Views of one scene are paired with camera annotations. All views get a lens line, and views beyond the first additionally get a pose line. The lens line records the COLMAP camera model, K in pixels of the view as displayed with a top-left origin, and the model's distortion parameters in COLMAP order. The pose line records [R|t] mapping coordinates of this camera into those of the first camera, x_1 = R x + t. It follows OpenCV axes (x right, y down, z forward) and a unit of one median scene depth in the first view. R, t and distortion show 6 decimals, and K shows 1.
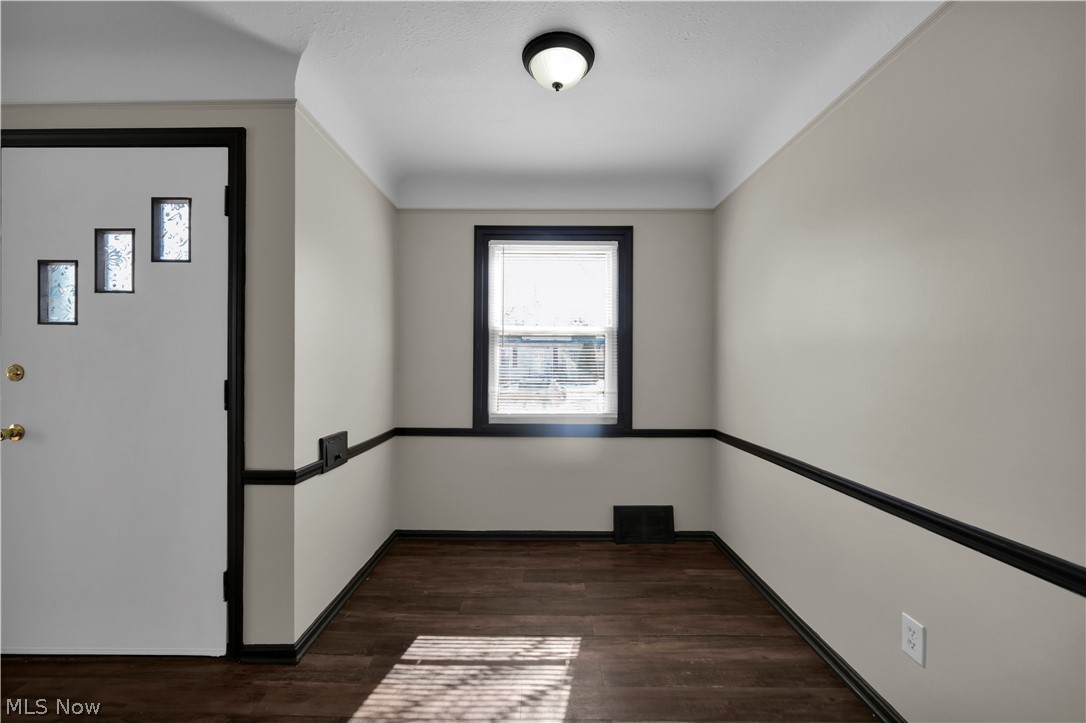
lens RADIAL K [[440.6, 0, 542.8], [0, 440.6, 363.6], [0, 0, 1]] dist [-0.000397, 0.000205]
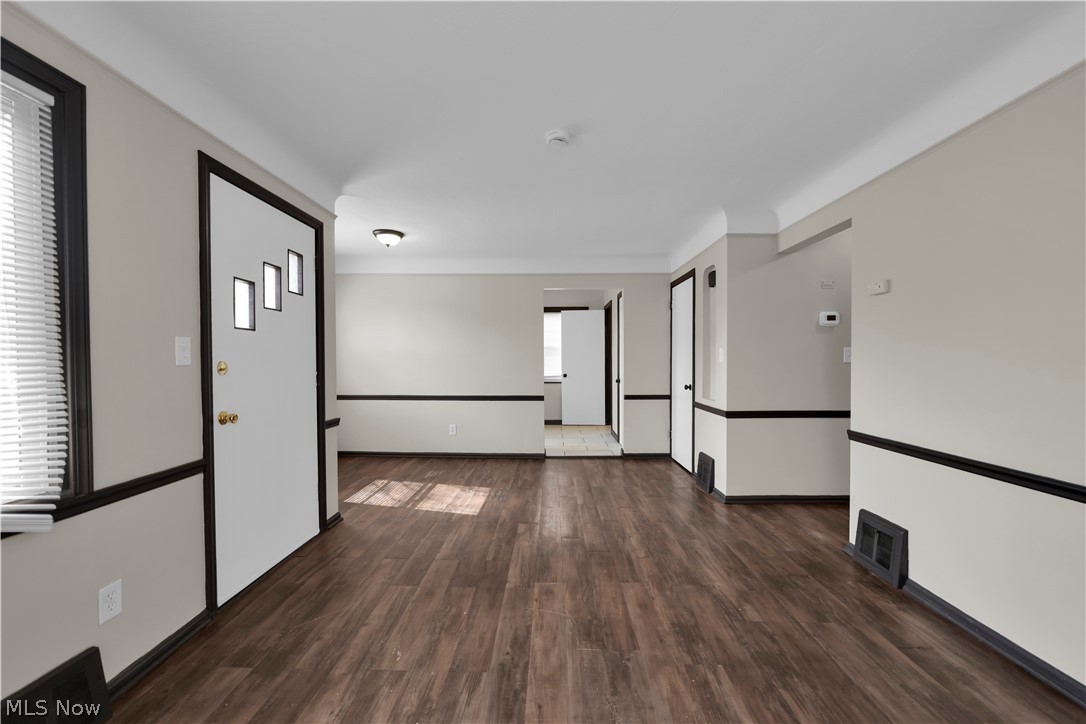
lens RADIAL K [[437.5, 0, 541.5], [0, 437.5, 367.8], [0, 0, 1]] dist [-0.002101, 0.000053]
pose [[0.018813, -0.021806, 0.999585, -2.352620], [-0.001571, 0.999760, 0.021840, -0.008225], [-0.999822, -0.001982, 0.018774, 0.113106]]
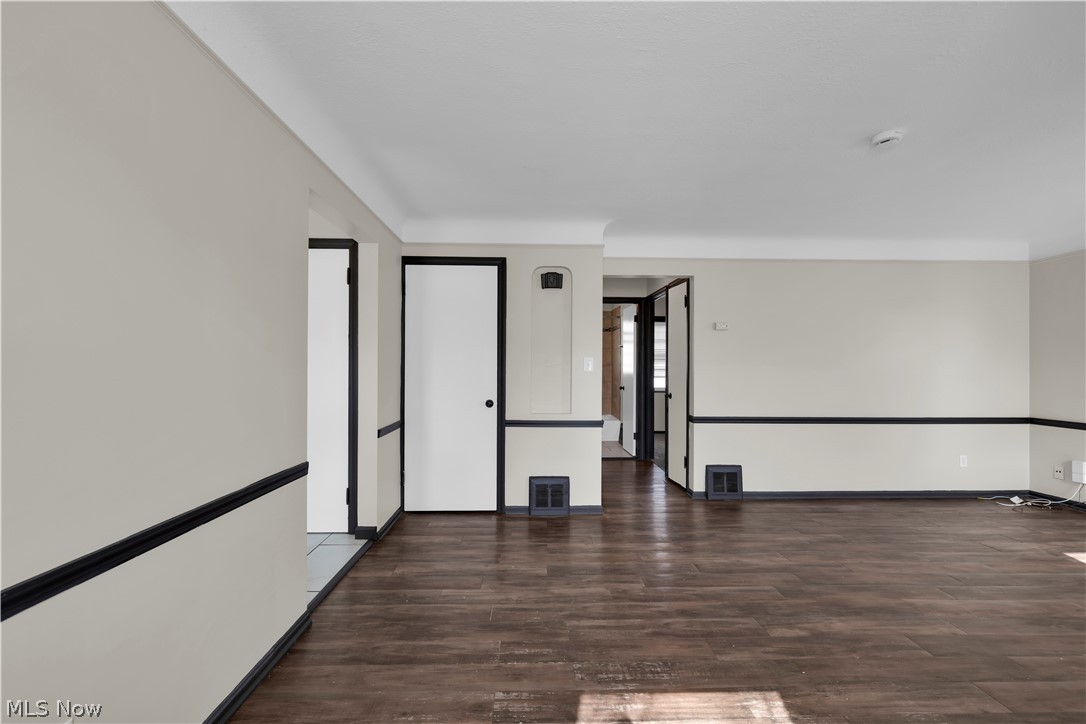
lens RADIAL K [[441.4, 0, 540.1], [0, 441.4, 365.0], [0, 0, 1]] dist [0.000702, -0.000100]
pose [[-0.999542, -0.008090, -0.029164, 0.067004], [-0.007913, 0.999950, -0.006171, -0.007242], [0.029212, -0.005937, -0.999556, 1.352836]]
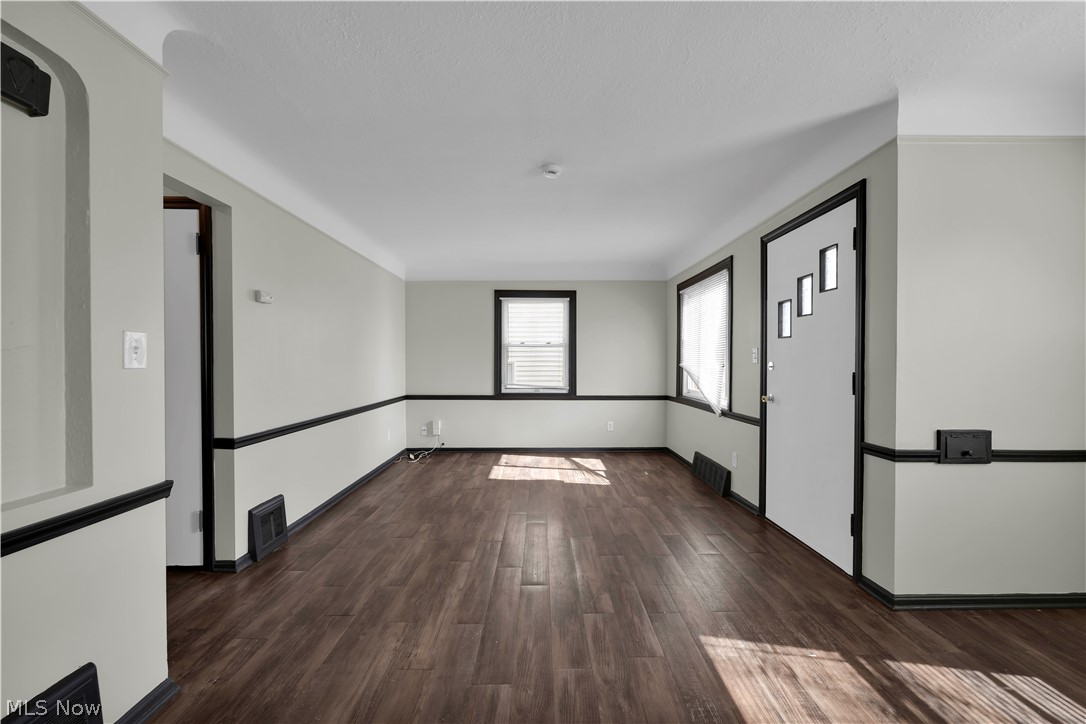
lens RADIAL K [[441.4, 0, 540.1], [0, 441.4, 365.0], [0, 0, 1]] dist [0.000702, -0.000100]
pose [[0.006373, 0.006258, -0.999960, 0.614778], [0.004632, 0.999970, 0.006288, 0.001197], [0.999969, -0.004671, 0.006344, 0.034965]]
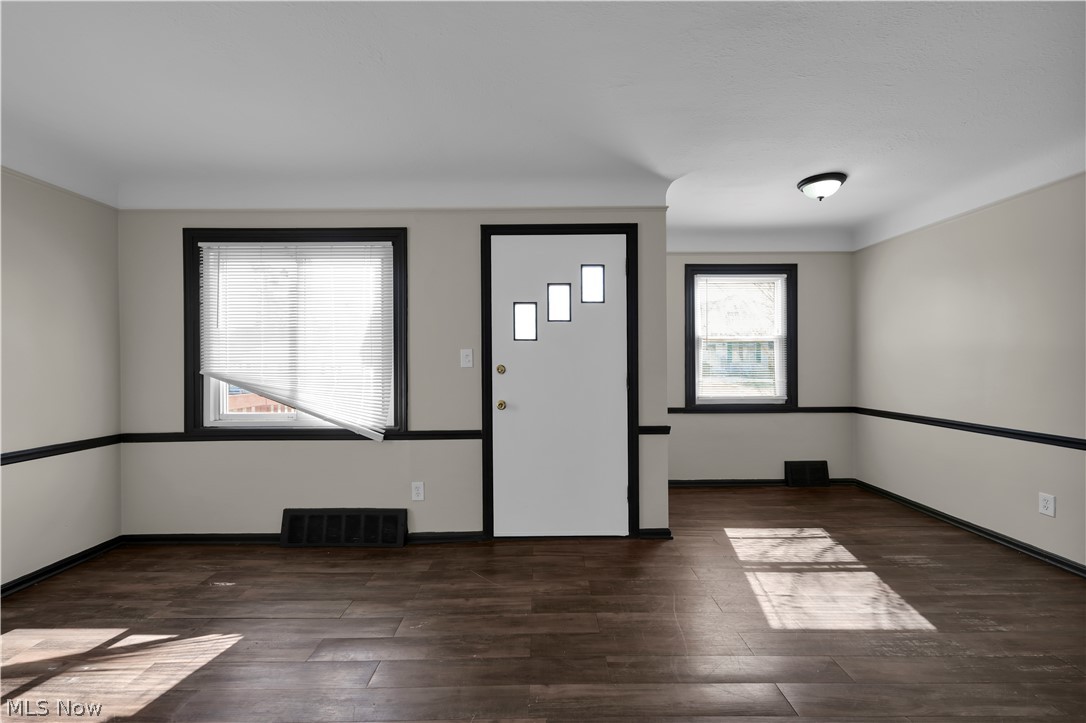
lens RADIAL K [[440.6, 0, 542.8], [0, 440.6, 363.6], [0, 0, 1]] dist [-0.000397, 0.000205]
pose [[0.999883, -0.009180, 0.012216, -1.055022], [0.009140, 0.999953, 0.003326, -0.005619], [-0.012246, -0.003214, 0.999920, -0.679169]]
